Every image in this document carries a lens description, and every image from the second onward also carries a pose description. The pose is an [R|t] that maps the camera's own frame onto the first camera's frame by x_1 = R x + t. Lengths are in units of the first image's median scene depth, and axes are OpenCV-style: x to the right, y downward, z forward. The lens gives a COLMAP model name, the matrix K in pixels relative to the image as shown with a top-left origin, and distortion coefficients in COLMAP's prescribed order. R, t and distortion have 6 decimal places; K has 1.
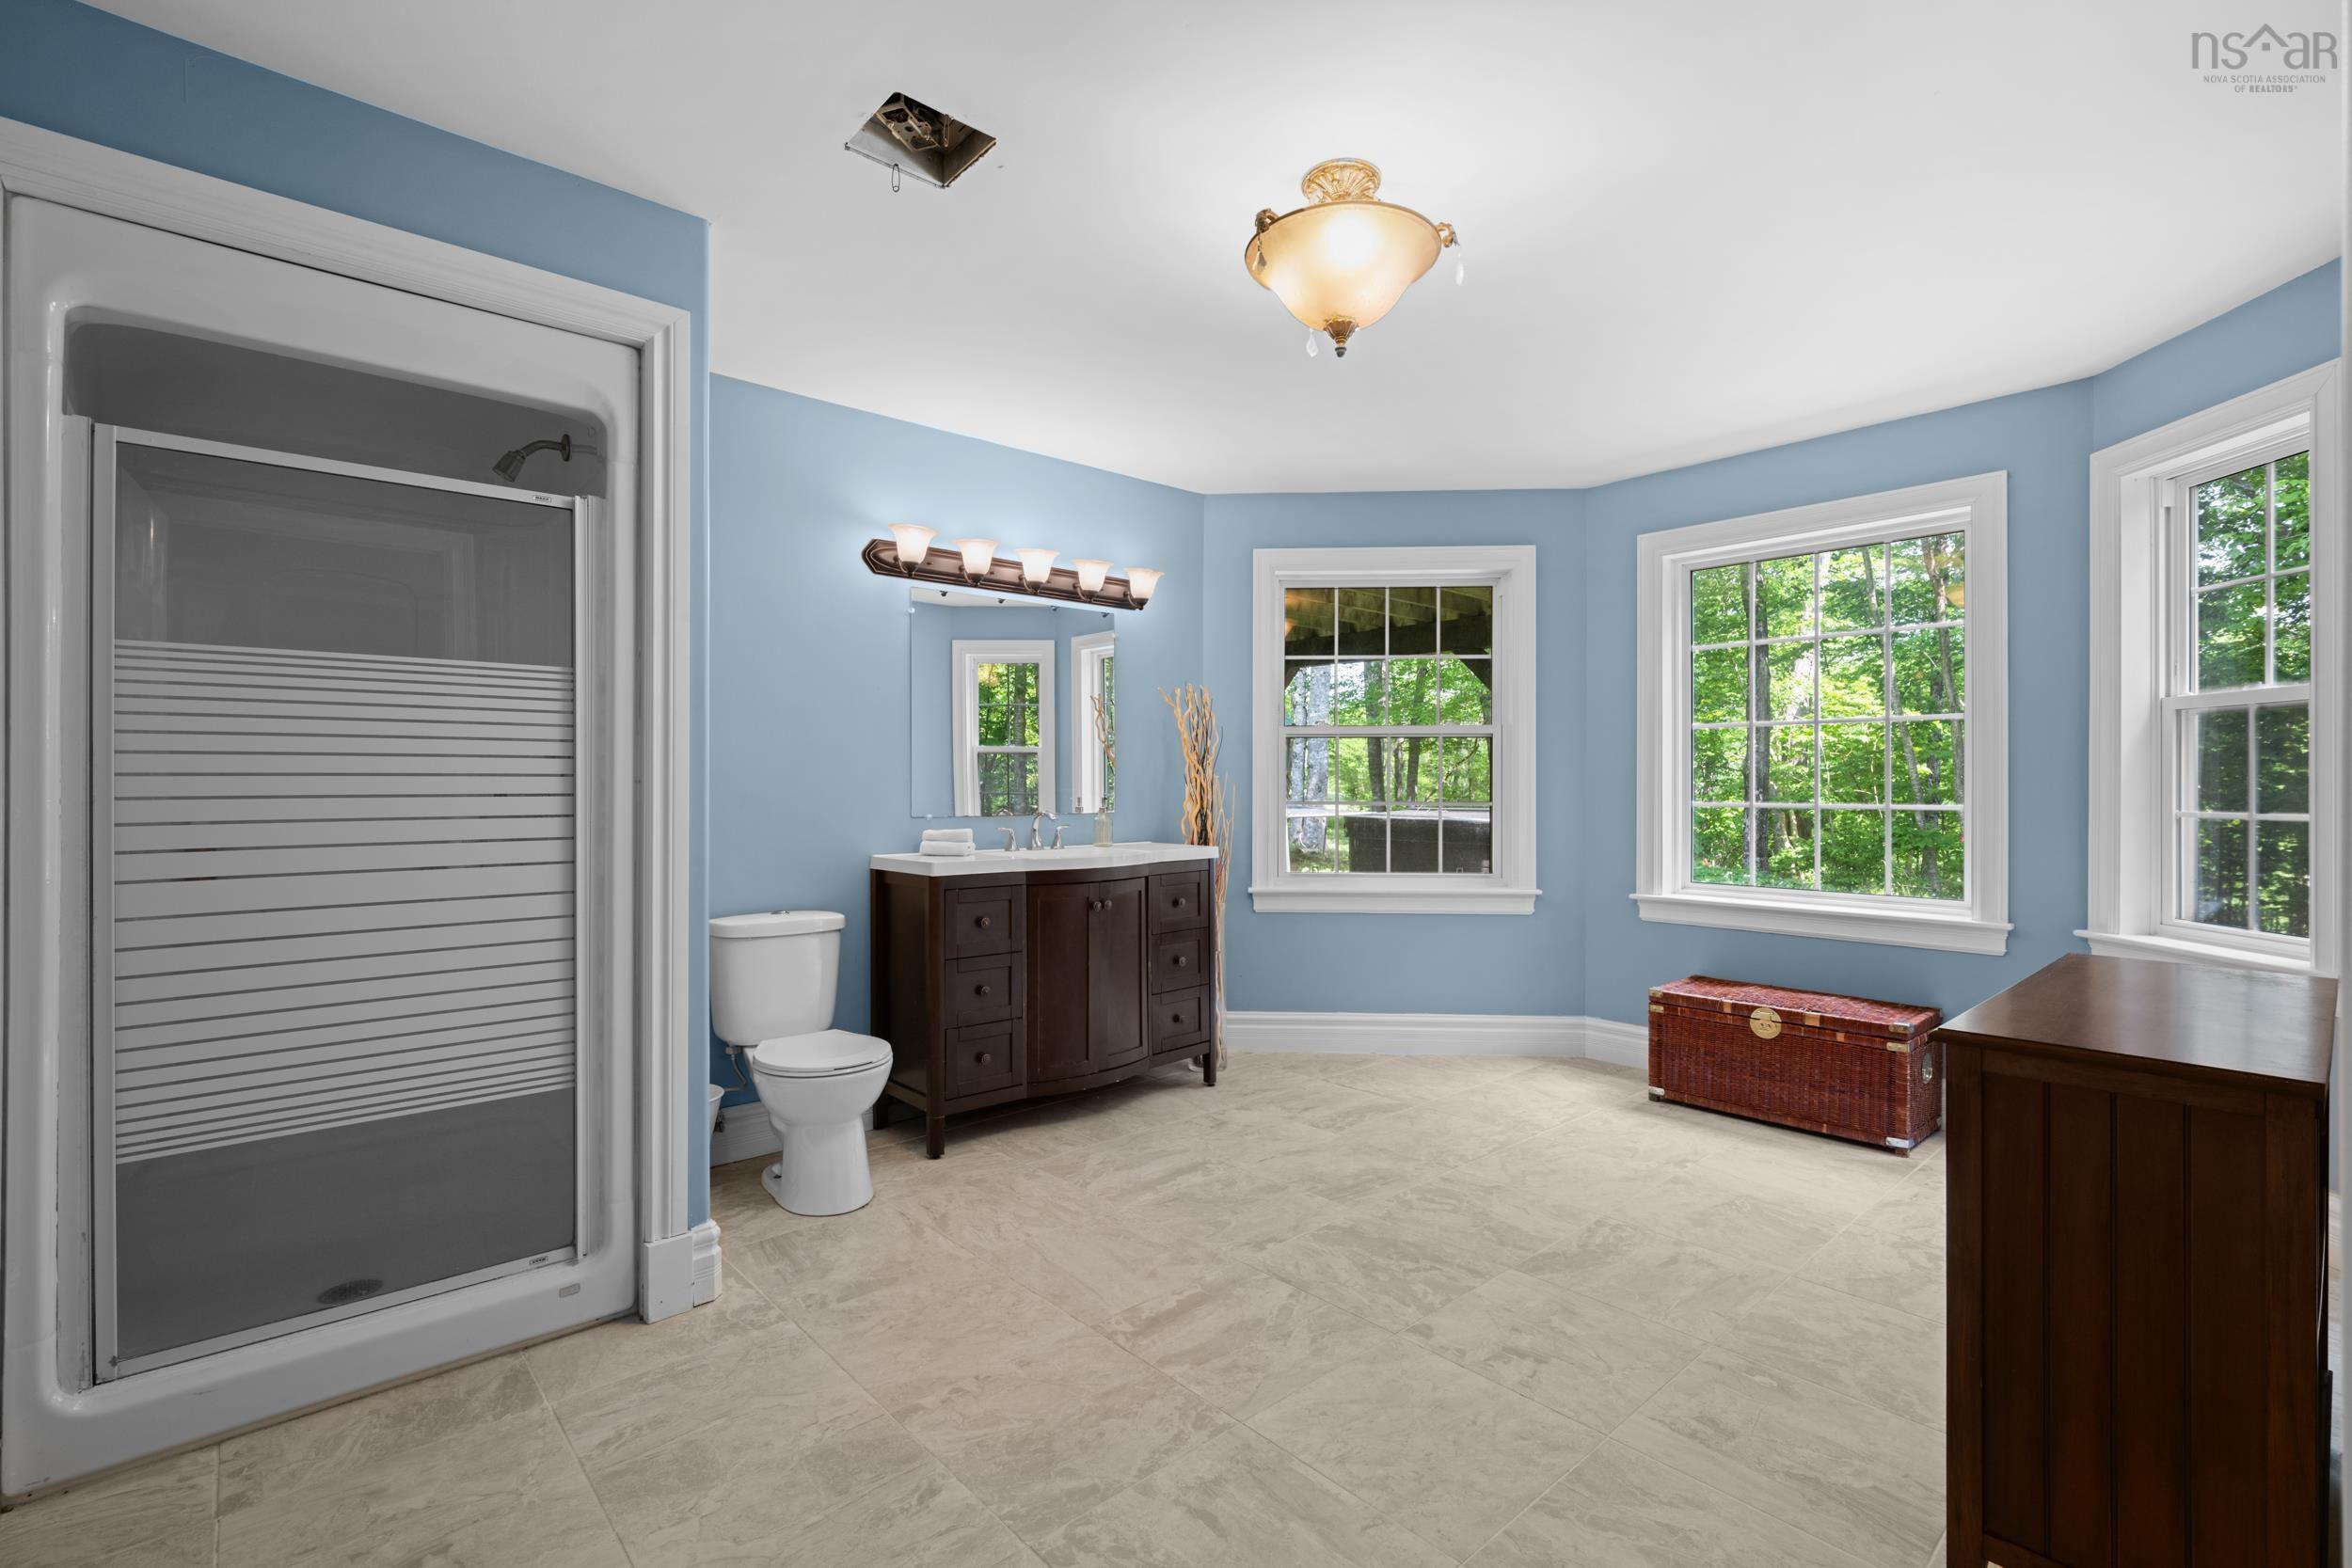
lens RADIAL K [[1046.8, 0, 1176.0], [0, 1046.8, 784.0], [0, 0, 1]] dist [-0.006966, 0.000290]
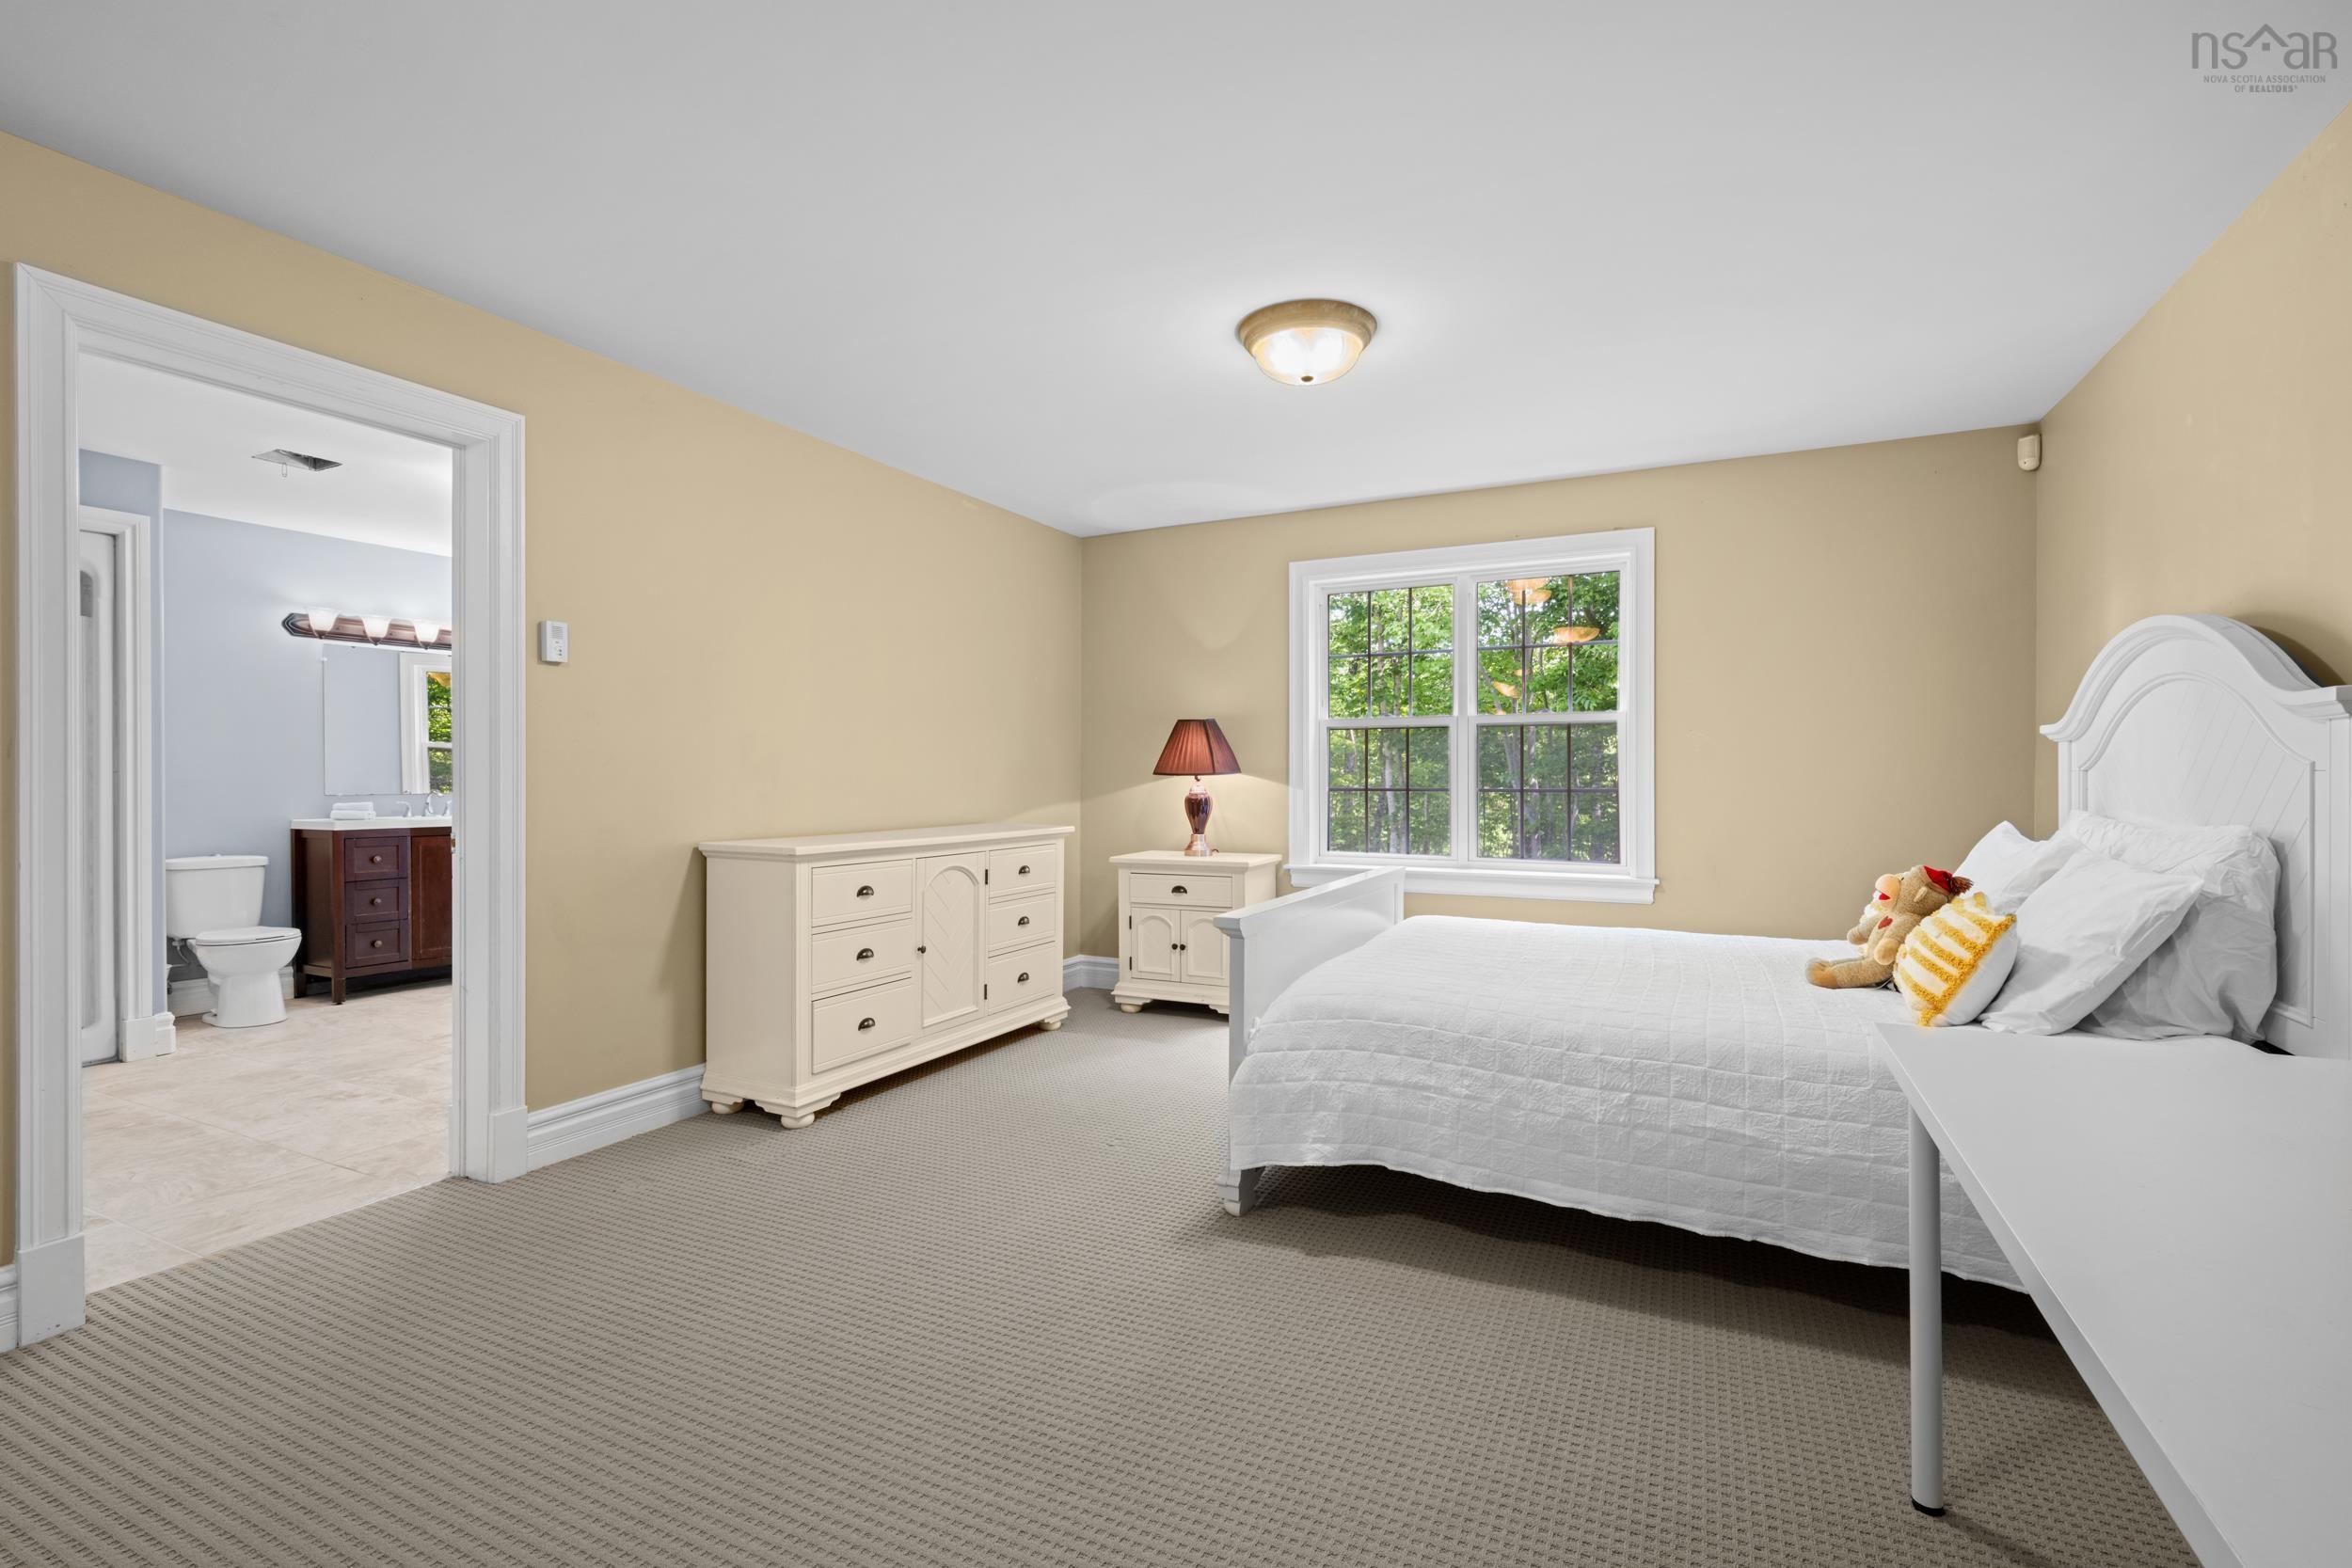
lens RADIAL K [[1046.8, 0, 1176.0], [0, 1046.8, 784.0], [0, 0, 1]] dist [-0.006966, 0.000290]
pose [[0.929511, -0.002604, 0.368786, 0.372311], [-0.000909, 0.999956, 0.009352, 0.000489], [-0.368794, -0.009028, 0.929467, -0.949906]]
